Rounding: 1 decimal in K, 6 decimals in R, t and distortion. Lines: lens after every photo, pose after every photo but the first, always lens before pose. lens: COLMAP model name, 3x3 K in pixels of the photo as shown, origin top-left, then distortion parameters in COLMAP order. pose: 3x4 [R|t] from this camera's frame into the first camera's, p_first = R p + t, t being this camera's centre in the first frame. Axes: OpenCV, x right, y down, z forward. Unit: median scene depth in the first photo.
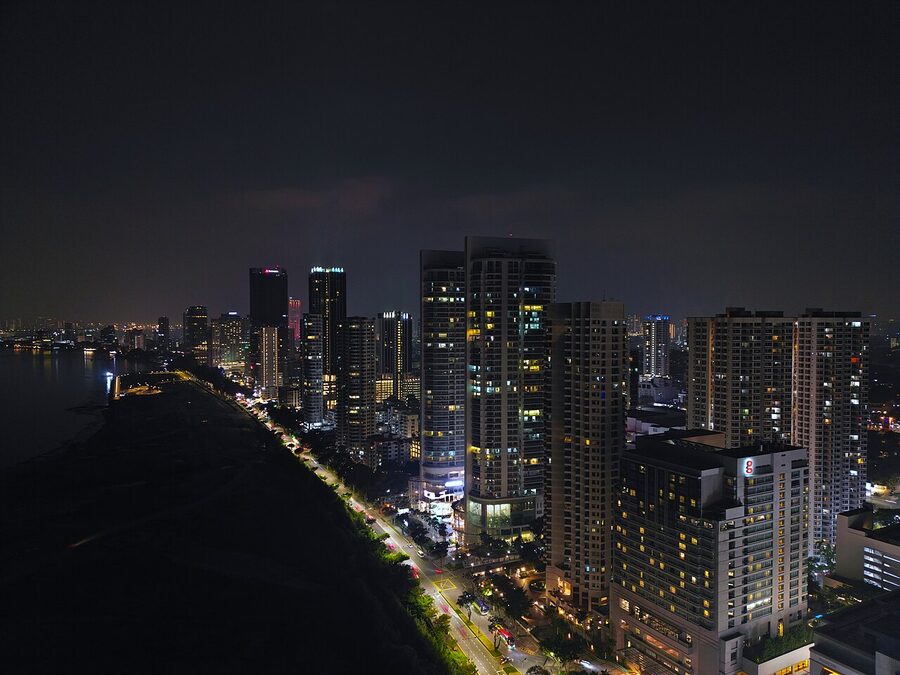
lens RADIAL K [[664.3, 0, 450.0], [0, 664.3, 337.5], [0, 0, 1]] dist [0.063577, -0.002768]
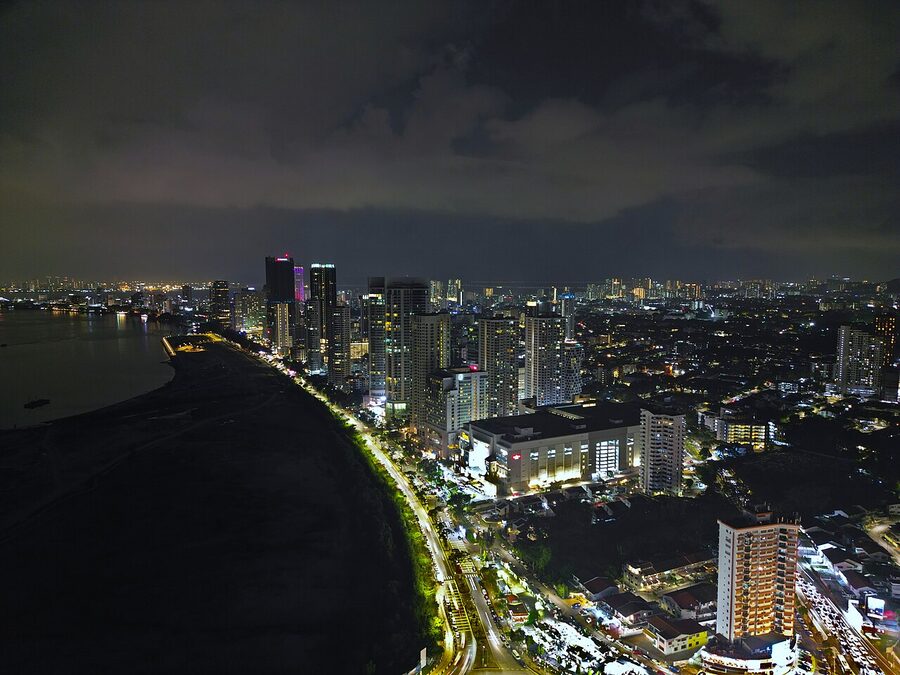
lens RADIAL K [[664.3, 0, 450.0], [0, 664.3, 337.5], [0, 0, 1]] dist [0.063577, -0.002768]
pose [[0.999991, 0.000384, -0.004222, 0.108242], [-0.000115, 0.997979, 0.063537, -0.043603], [0.004238, -0.063536, 0.997971, -0.498413]]
